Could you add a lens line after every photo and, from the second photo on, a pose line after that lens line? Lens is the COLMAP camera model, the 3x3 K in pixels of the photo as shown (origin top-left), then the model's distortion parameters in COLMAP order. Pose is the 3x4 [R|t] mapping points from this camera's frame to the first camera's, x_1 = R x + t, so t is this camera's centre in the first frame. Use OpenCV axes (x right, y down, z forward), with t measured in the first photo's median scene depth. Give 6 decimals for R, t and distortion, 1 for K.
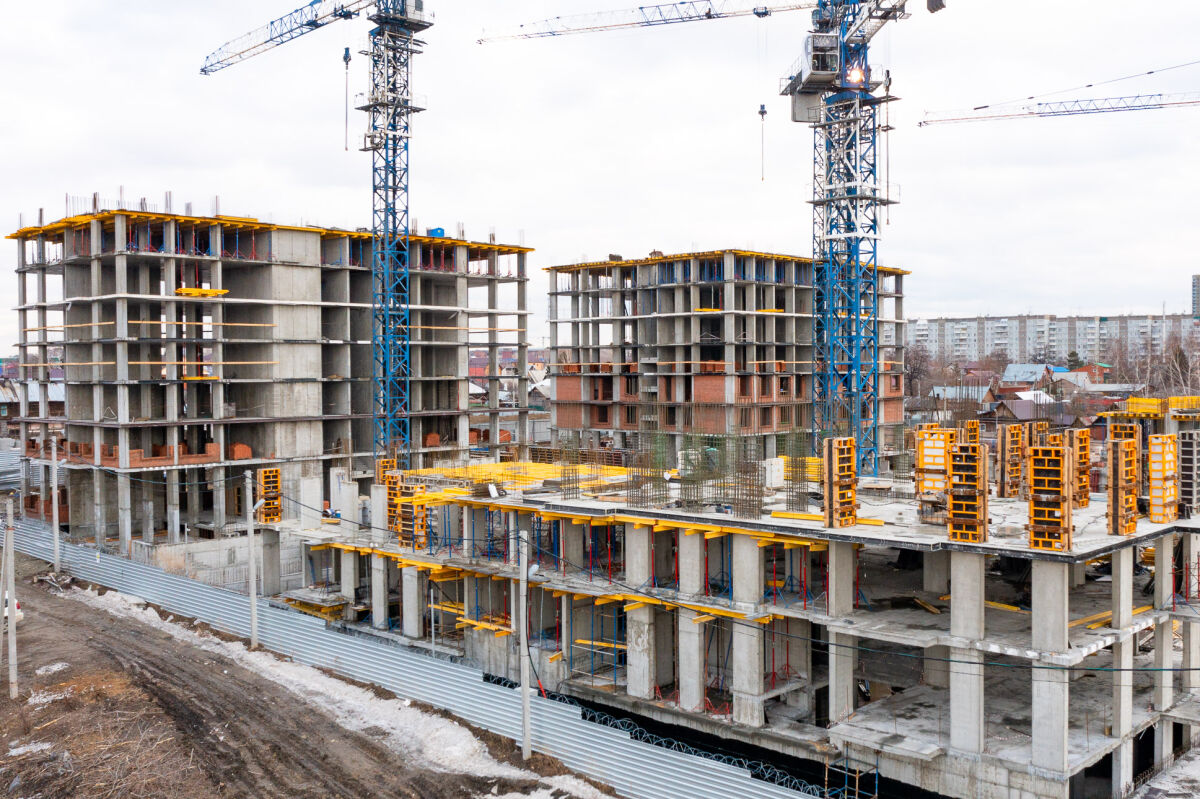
lens RADIAL K [[1213.6, 0, 713.1], [0, 1213.6, 455.9], [0, 0, 1]] dist [-0.019943, 0.000000]
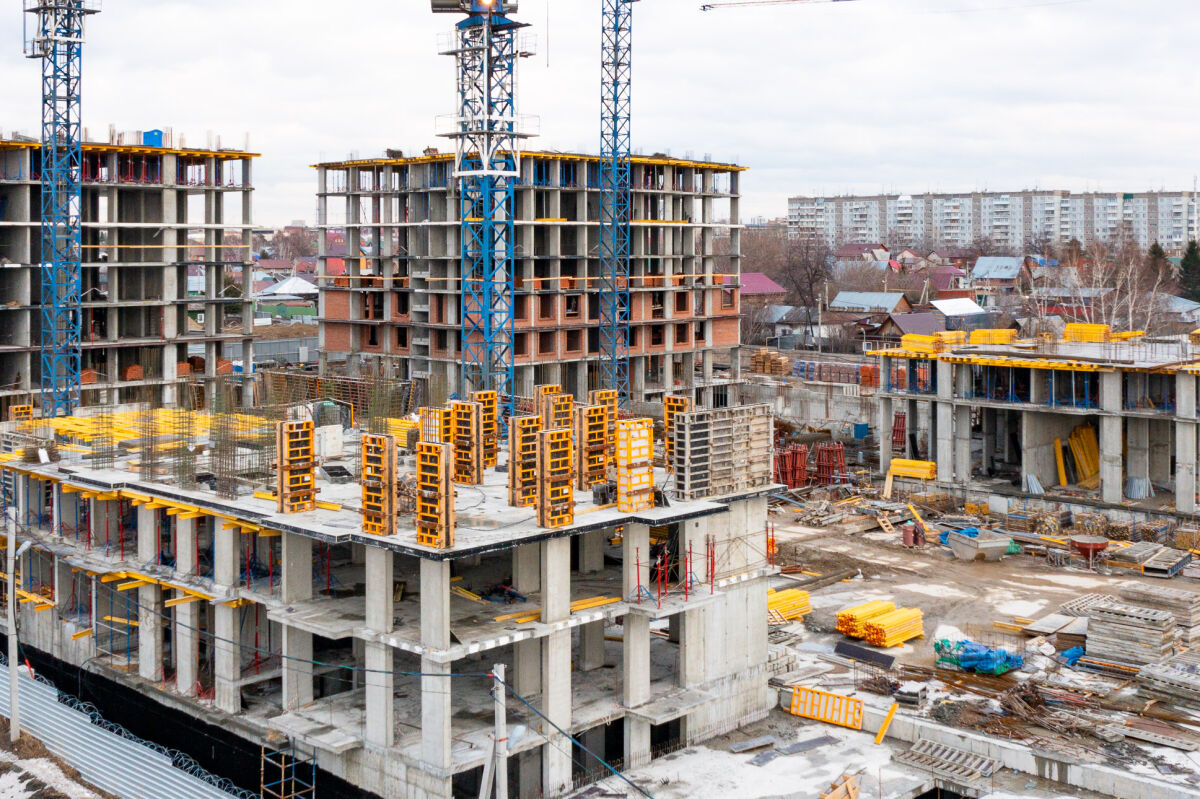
lens RADIAL K [[1537.4, 0, 650.8], [0, 1537.4, 330.9], [0, 0, 1]] dist [-0.022467, 0.000000]
pose [[0.998735, 0.006876, -0.049821, 0.230278], [-0.007456, 0.999906, -0.011467, -0.038468], [0.049737, 0.011824, 0.998692, -0.115312]]
